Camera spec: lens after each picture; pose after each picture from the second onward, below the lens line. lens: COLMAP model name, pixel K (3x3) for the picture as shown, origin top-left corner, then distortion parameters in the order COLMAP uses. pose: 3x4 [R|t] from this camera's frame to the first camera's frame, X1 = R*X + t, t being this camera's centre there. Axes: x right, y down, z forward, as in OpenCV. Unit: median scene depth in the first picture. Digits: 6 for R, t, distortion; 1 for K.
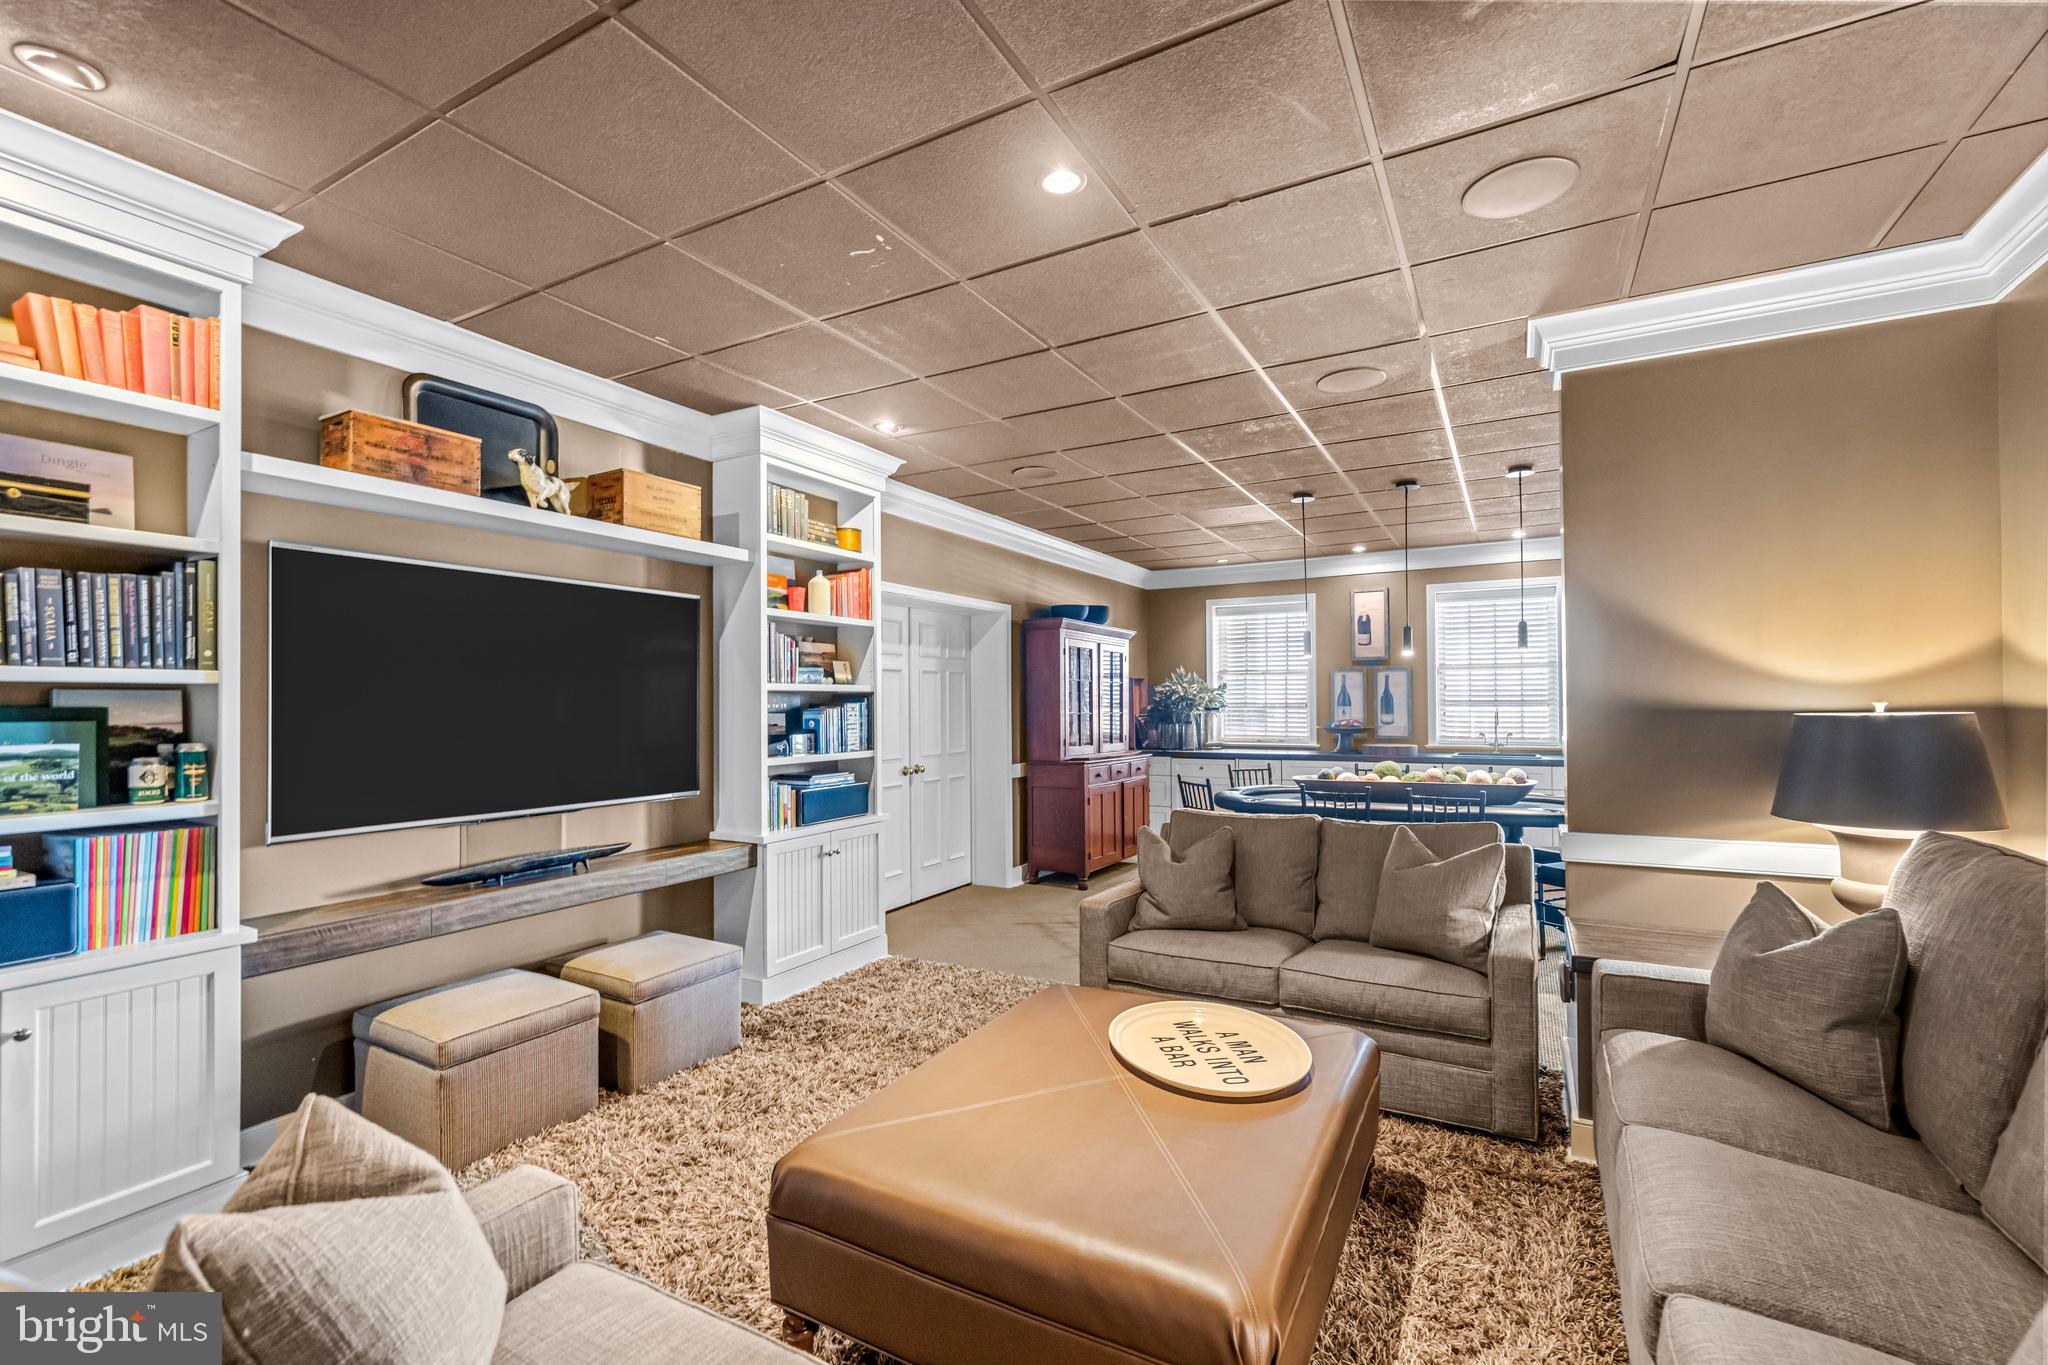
lens RADIAL K [[873.8, 0, 1026.9], [0, 873.8, 694.5], [0, 0, 1]] dist [-0.010391, -0.000571]
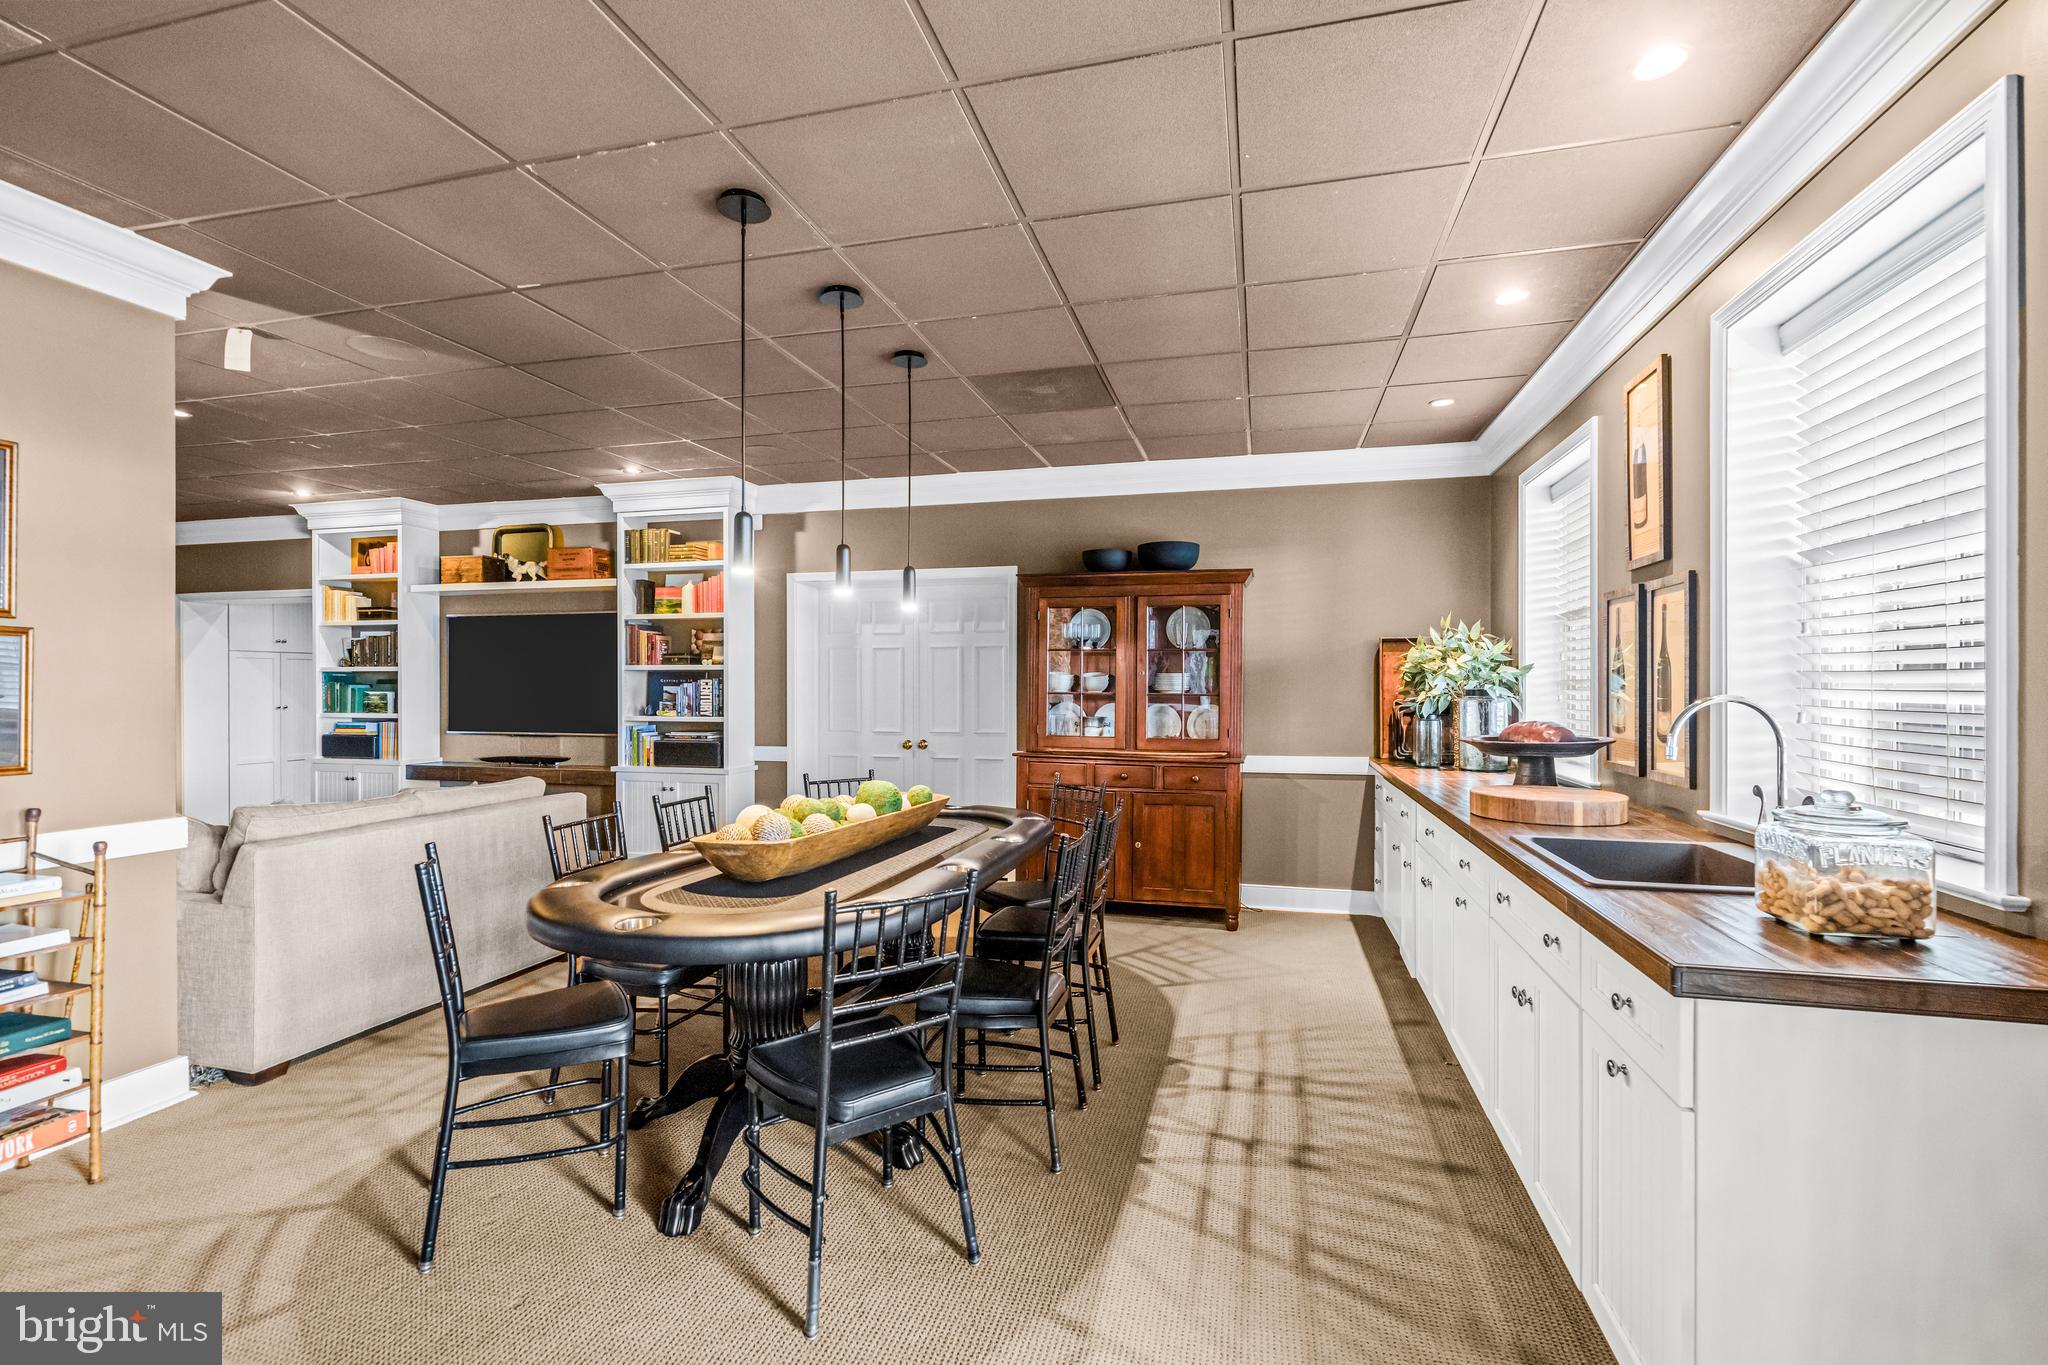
lens RADIAL K [[891.1, 0, 1027.5], [0, 891.1, 685.3], [0, 0, 1]] dist [0.002727, -0.000116]
pose [[0.246871, 0.005233, -0.969034, 1.287470], [0.006701, 0.999952, 0.007107, 0.014446], [0.969025, -0.008248, 0.246824, 1.226809]]
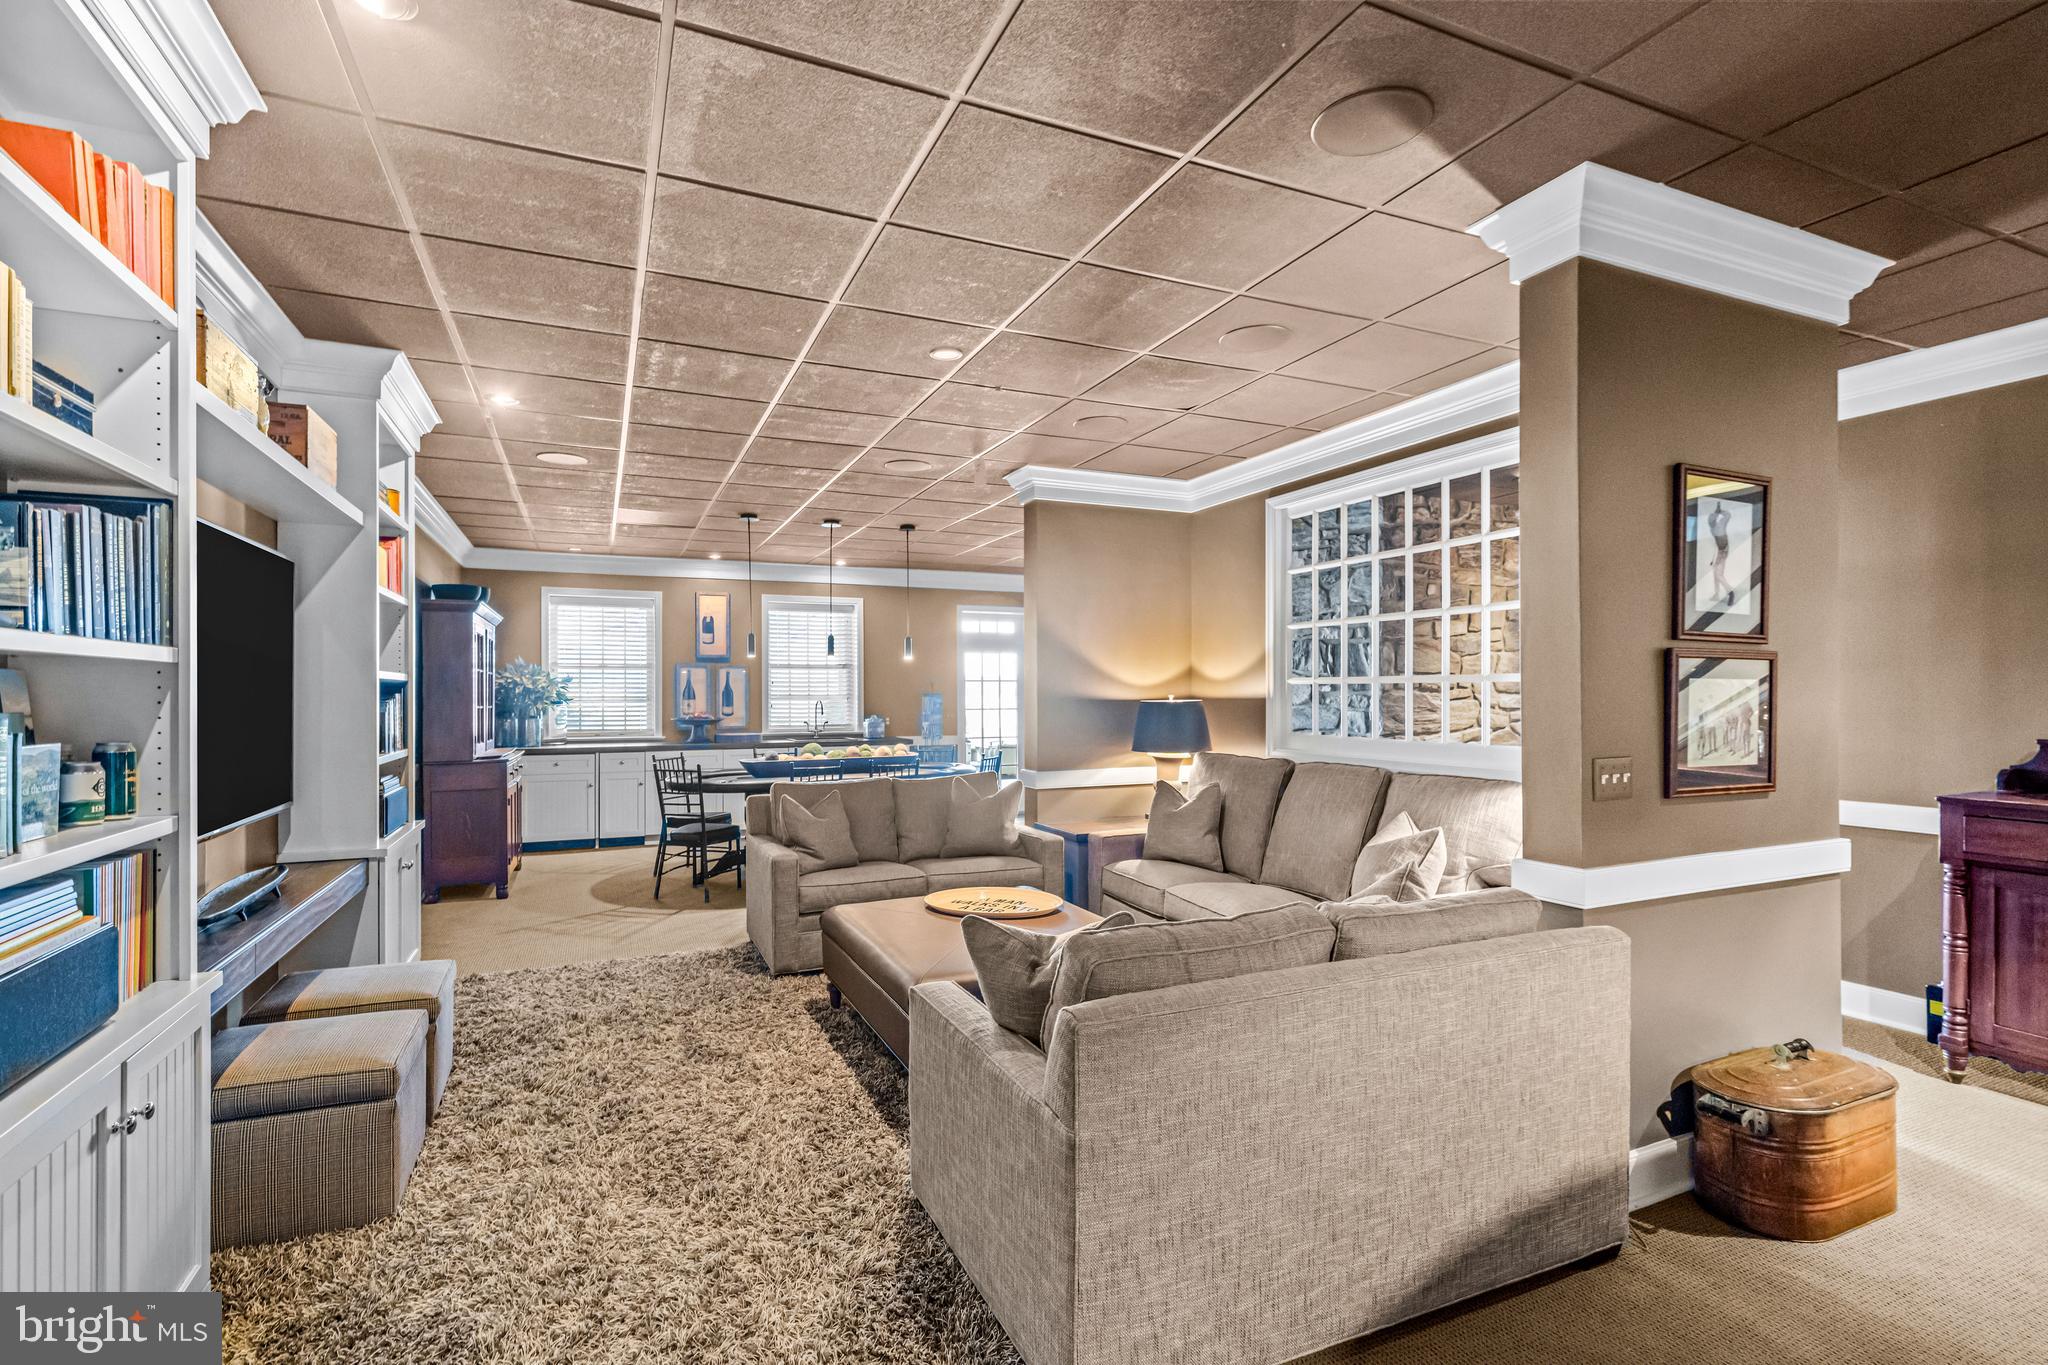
lens RADIAL K [[961.8, 0, 1025.6], [0, 961.8, 687.8], [0, 0, 1]] dist [0.001500, -0.000050]
pose [[0.594645, 0.010323, 0.803922, -0.648172], [-0.008751, 0.999941, -0.006366, 0.005377], [-0.803941, -0.003250, 0.594701, -0.066491]]
